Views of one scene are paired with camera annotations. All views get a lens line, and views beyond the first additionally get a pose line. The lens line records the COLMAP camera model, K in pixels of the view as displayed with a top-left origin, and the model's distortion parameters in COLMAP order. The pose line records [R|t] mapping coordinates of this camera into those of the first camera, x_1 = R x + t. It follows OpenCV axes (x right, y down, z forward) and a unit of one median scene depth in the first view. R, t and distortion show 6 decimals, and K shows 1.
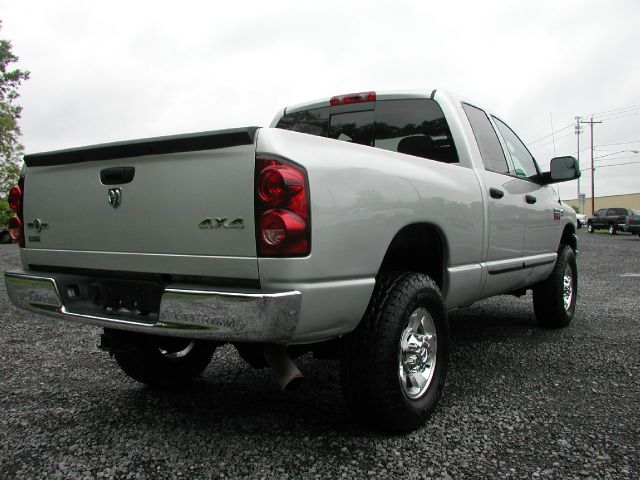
lens RADIAL K [[663.8, 0, 320.0], [0, 663.8, 240.0], [0, 0, 1]] dist [-0.262709, 0.221510]
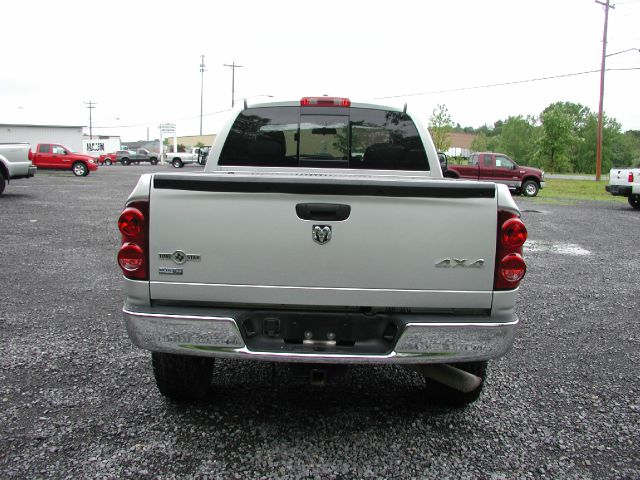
lens RADIAL K [[659.6, 0, 320.0], [0, 659.6, 240.0], [0, 0, 1]] dist [-0.239729, 0.277884]
pose [[0.828607, -0.042101, 0.558246, -0.858294], [-0.017979, 0.994653, 0.101700, -0.154375], [-0.559542, -0.094306, 0.823419, 0.167667]]
